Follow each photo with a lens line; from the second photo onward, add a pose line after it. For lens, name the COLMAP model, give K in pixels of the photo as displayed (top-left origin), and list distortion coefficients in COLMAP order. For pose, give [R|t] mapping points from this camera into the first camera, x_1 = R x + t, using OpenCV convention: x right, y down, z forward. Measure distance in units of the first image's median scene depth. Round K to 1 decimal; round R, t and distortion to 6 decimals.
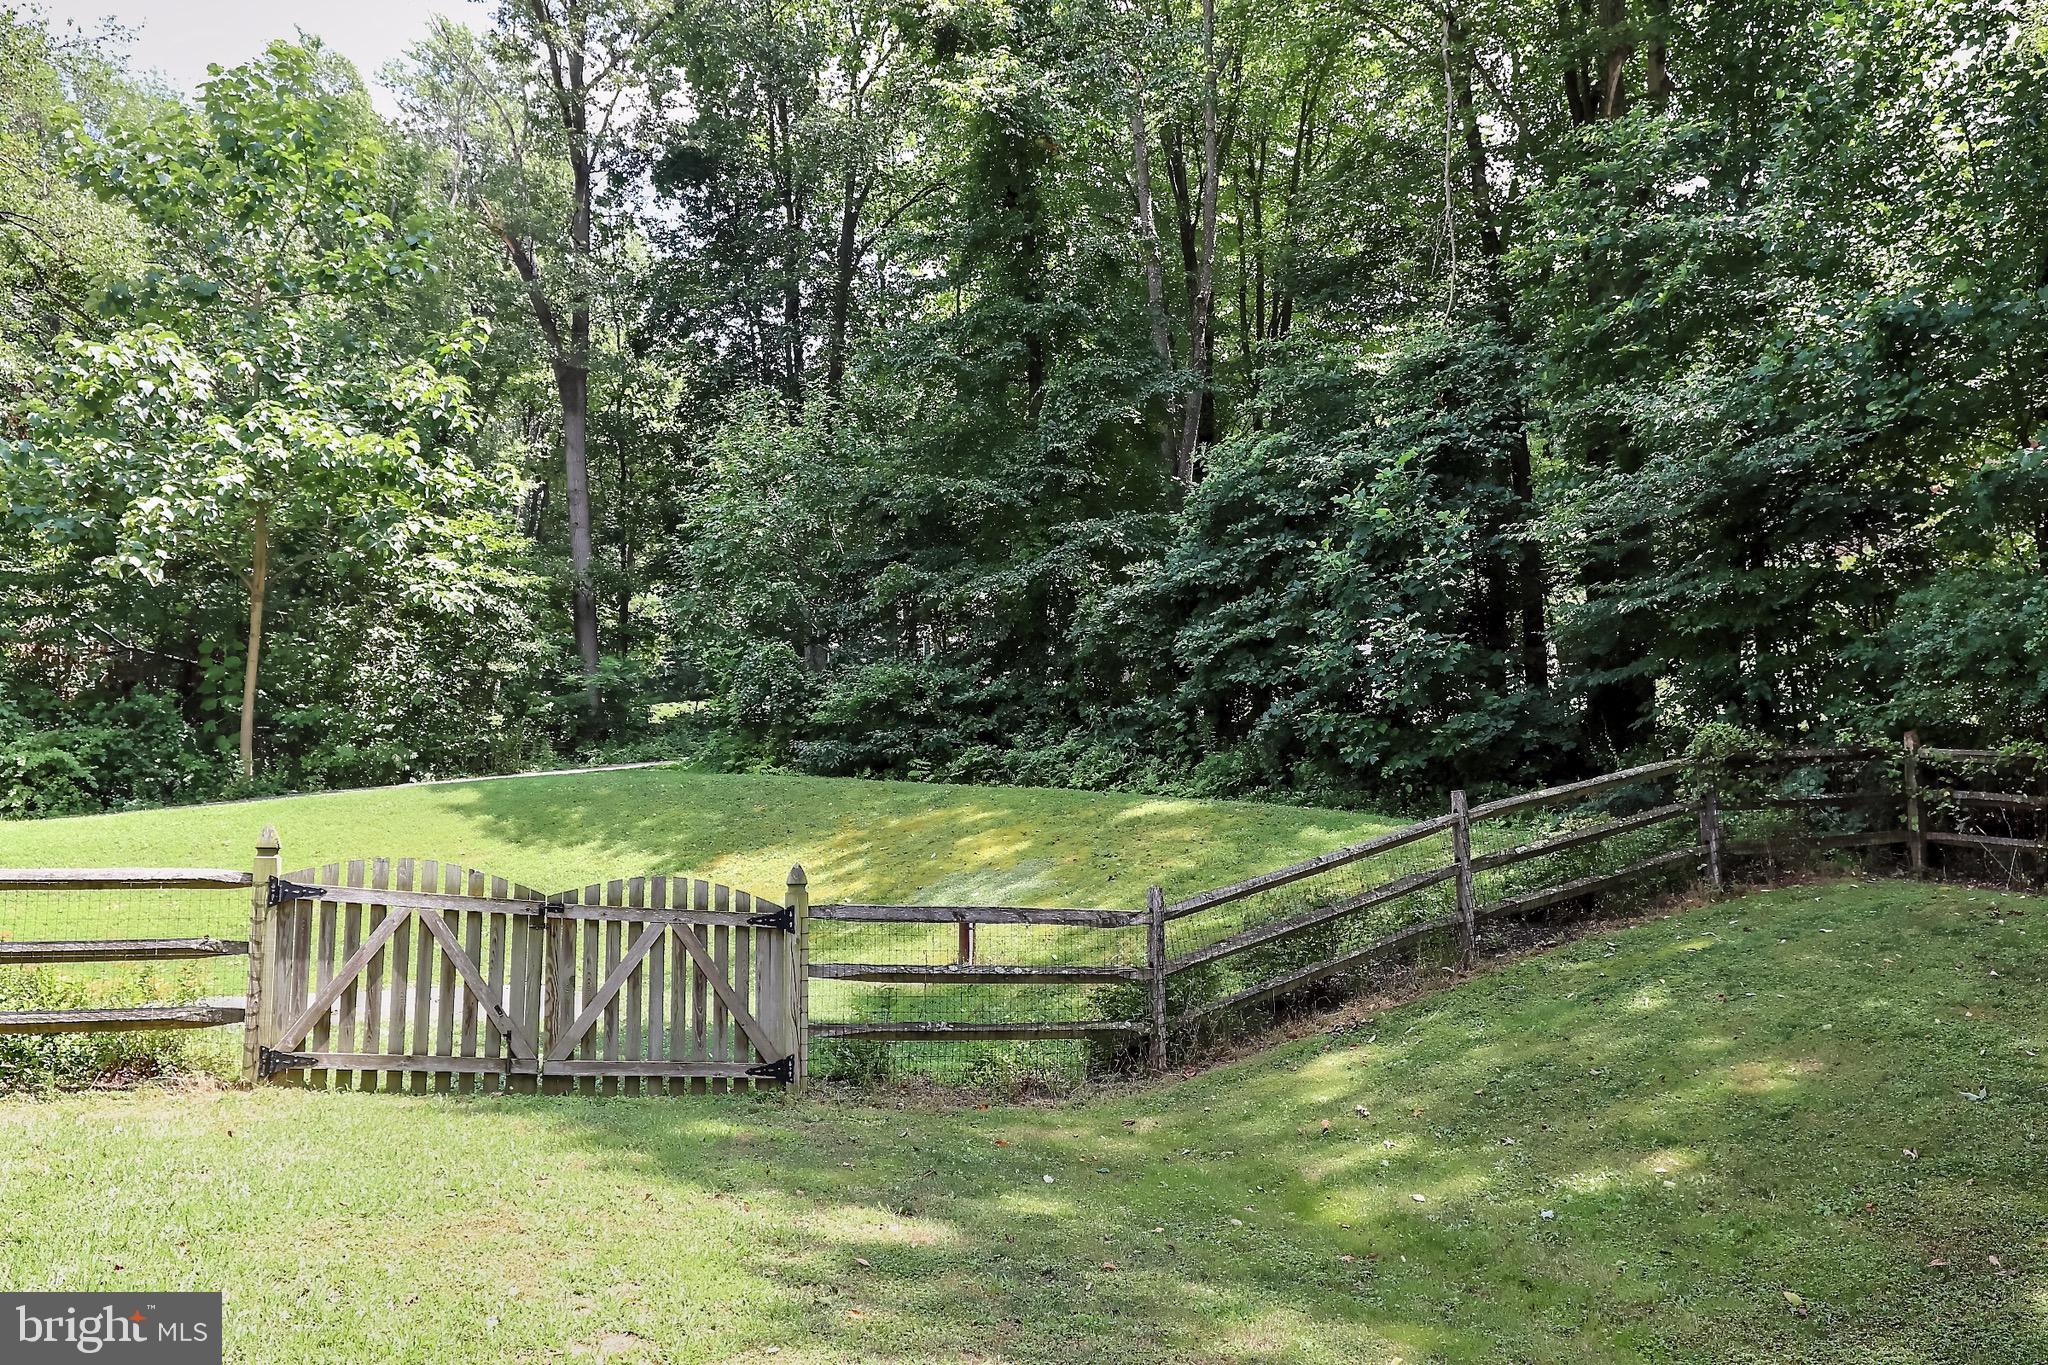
lens RADIAL K [[1545.7, 0, 1057.9], [0, 1545.7, 685.4], [0, 0, 1]] dist [-0.027071, -0.002018]
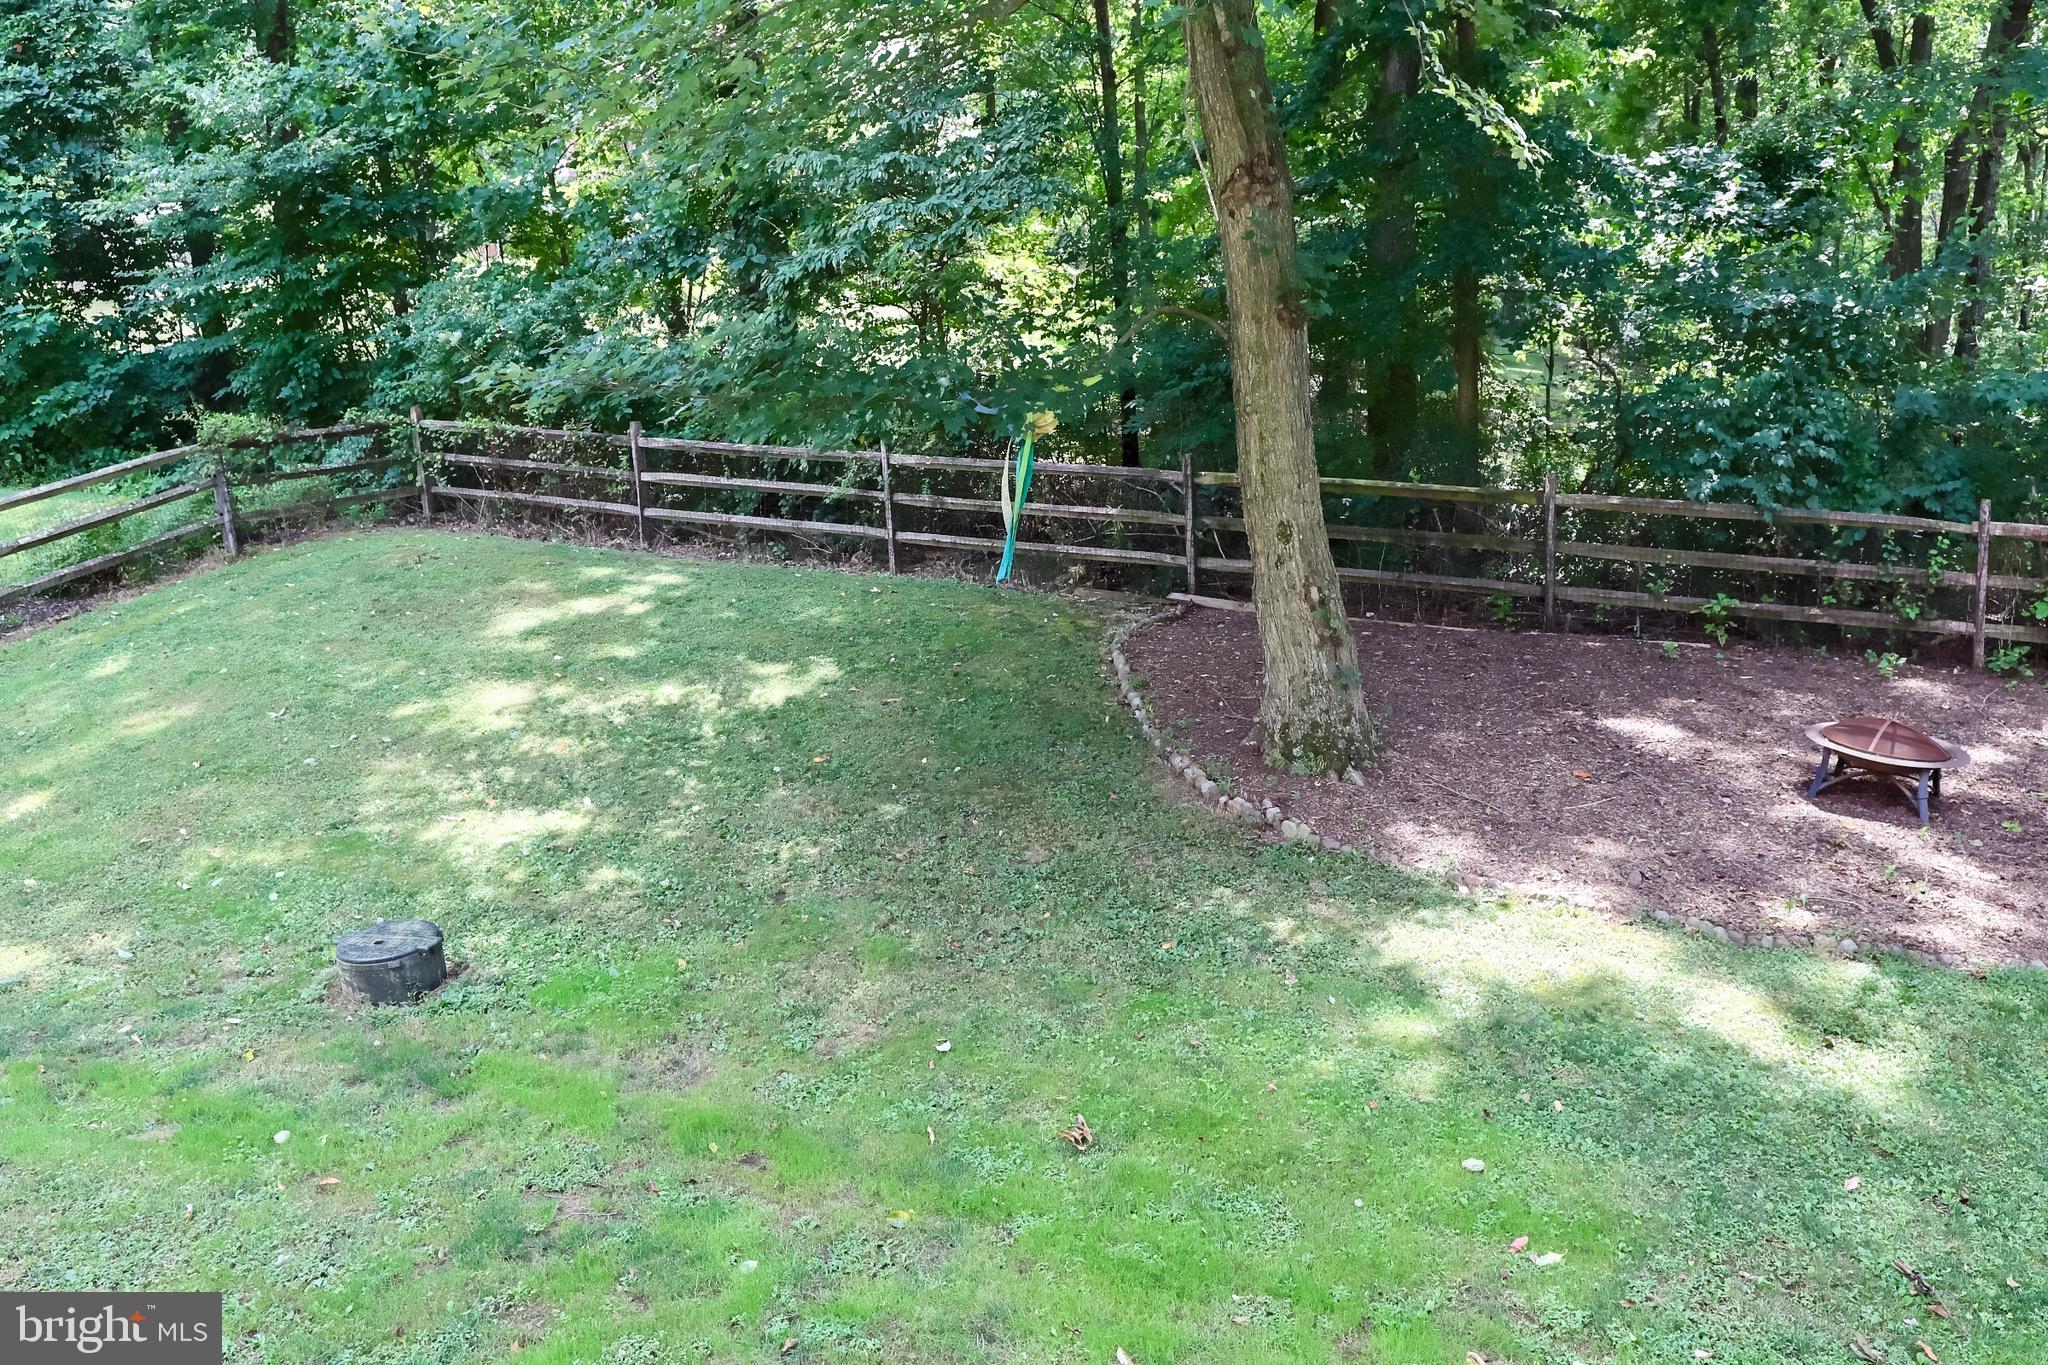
lens RADIAL K [[1545.7, 0, 1057.9], [0, 1545.7, 685.4], [0, 0, 1]] dist [-0.027071, -0.002018]
pose [[0.783505, -0.154623, 0.601840, 0.159243], [-0.013481, 0.964088, 0.265241, -0.078186], [-0.621239, -0.215931, 0.753283, -0.274409]]
